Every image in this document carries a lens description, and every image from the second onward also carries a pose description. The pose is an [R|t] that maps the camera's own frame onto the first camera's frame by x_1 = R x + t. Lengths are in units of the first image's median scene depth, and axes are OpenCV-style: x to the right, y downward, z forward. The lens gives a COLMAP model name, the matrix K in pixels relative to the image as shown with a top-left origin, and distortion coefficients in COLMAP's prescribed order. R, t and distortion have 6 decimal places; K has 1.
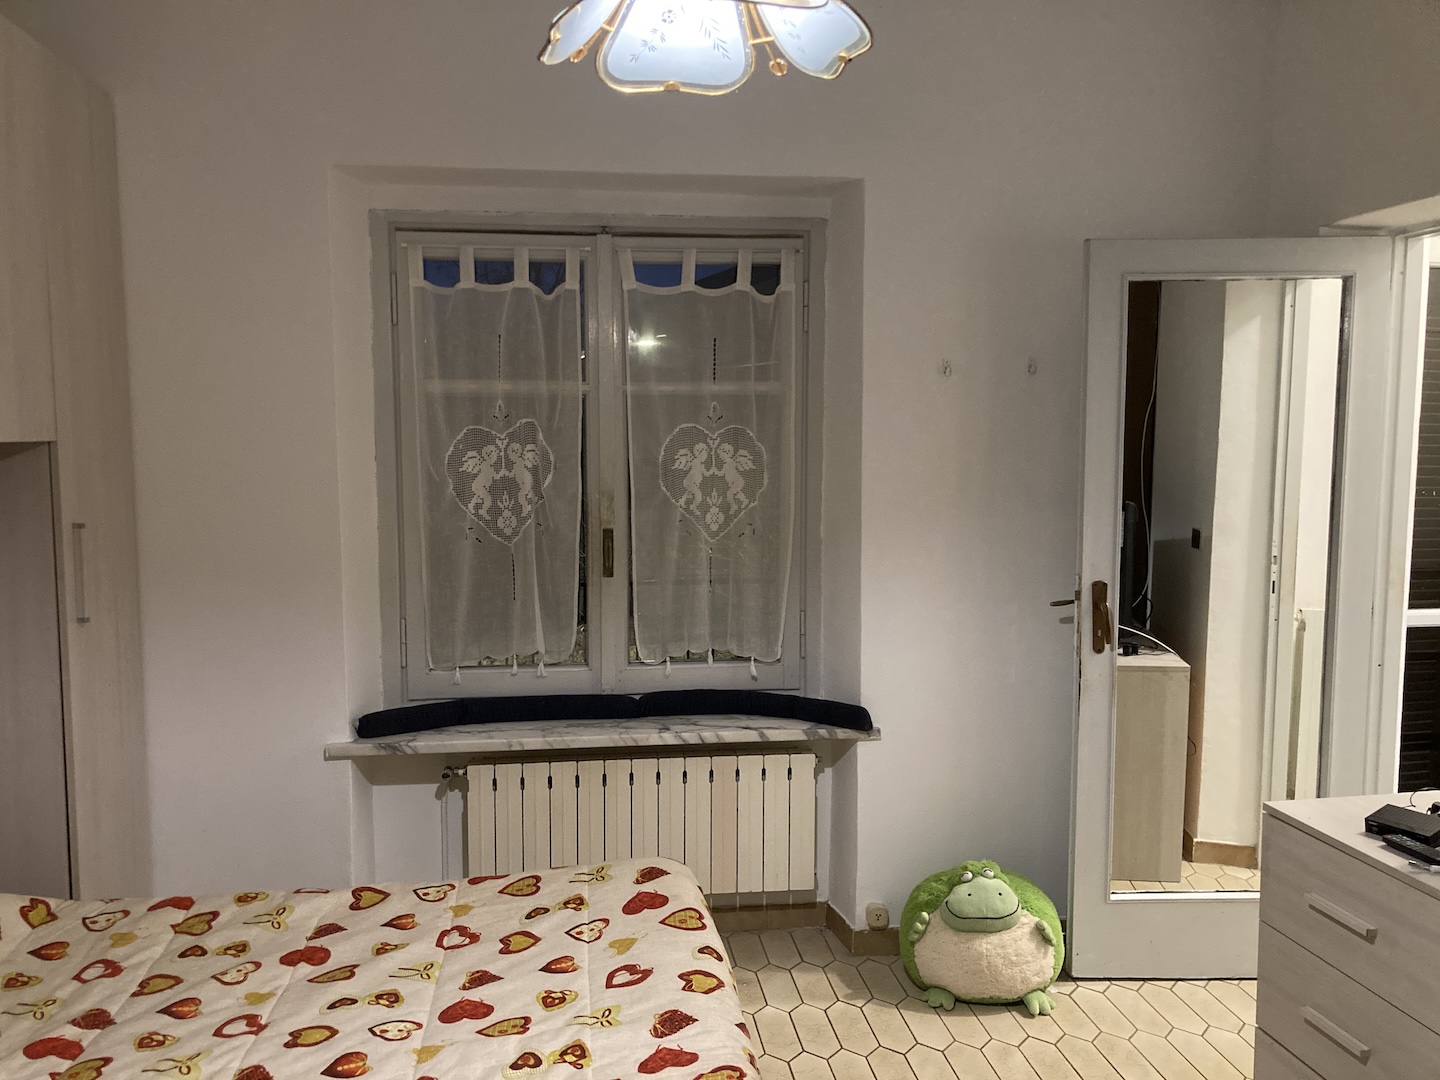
lens RADIAL K [[1168.7, 0, 720.0], [0, 1168.7, 540.0], [0, 0, 1]] dist [0.075805, -0.140964]
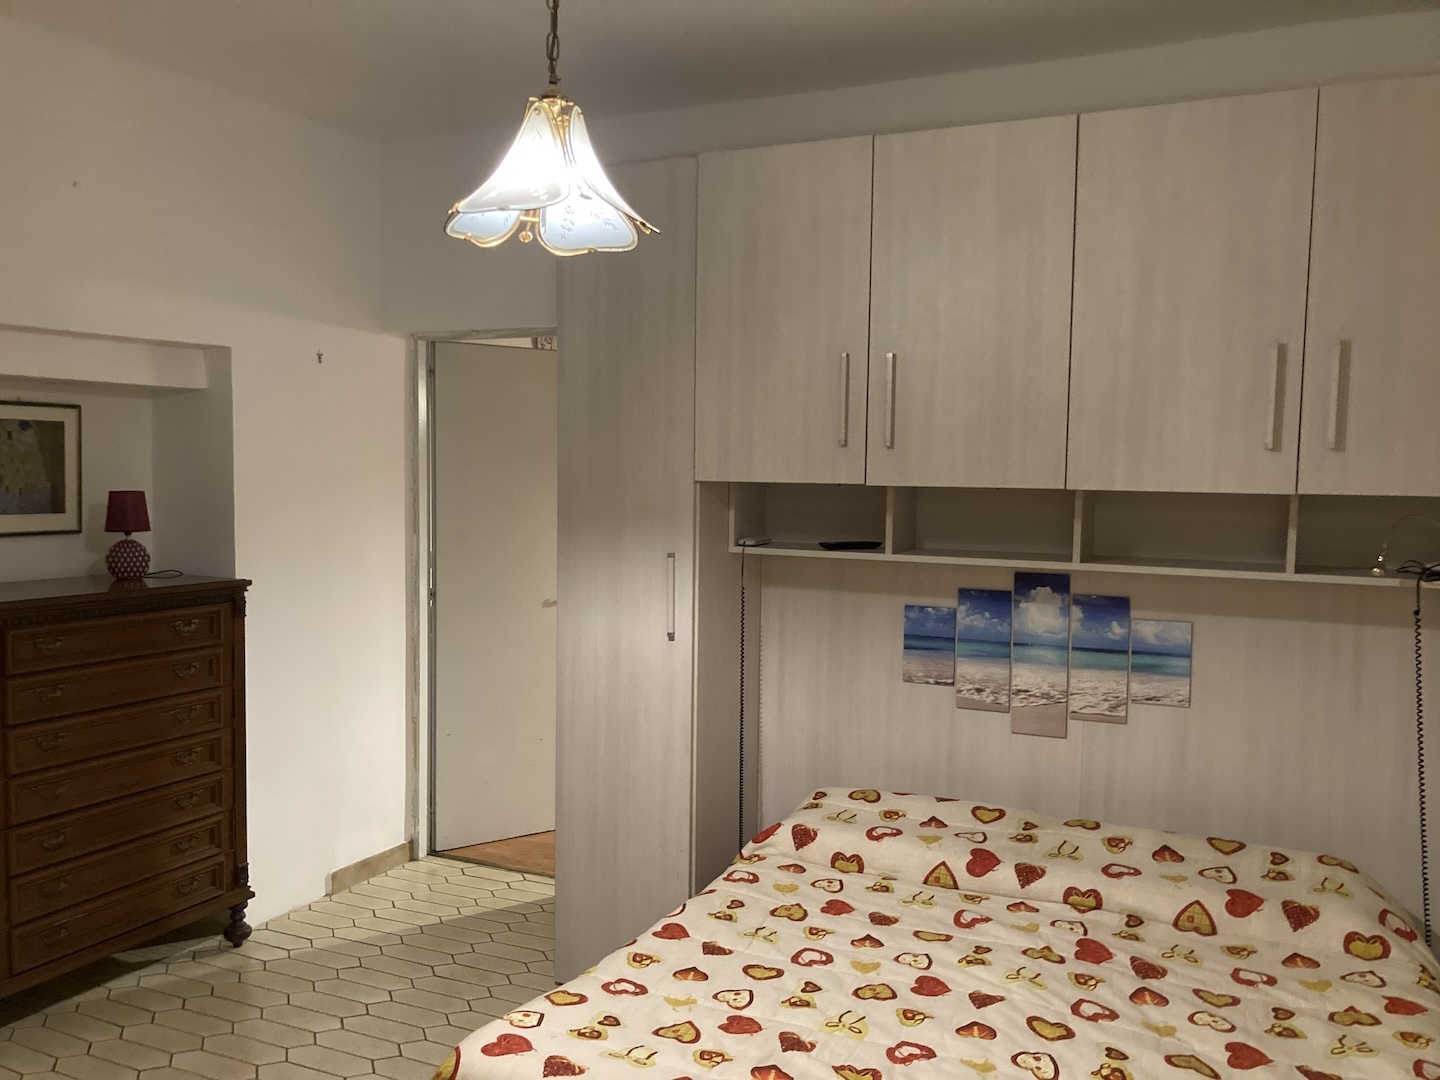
lens RADIAL K [[1168.7, 0, 720.0], [0, 1168.7, 540.0], [0, 0, 1]] dist [0.075805, -0.140964]
pose [[-0.554487, 0.044941, -0.830978, 0.654619], [-0.095850, 0.988446, 0.117415, -0.117490], [0.826654, 0.144755, -0.543773, 1.174296]]
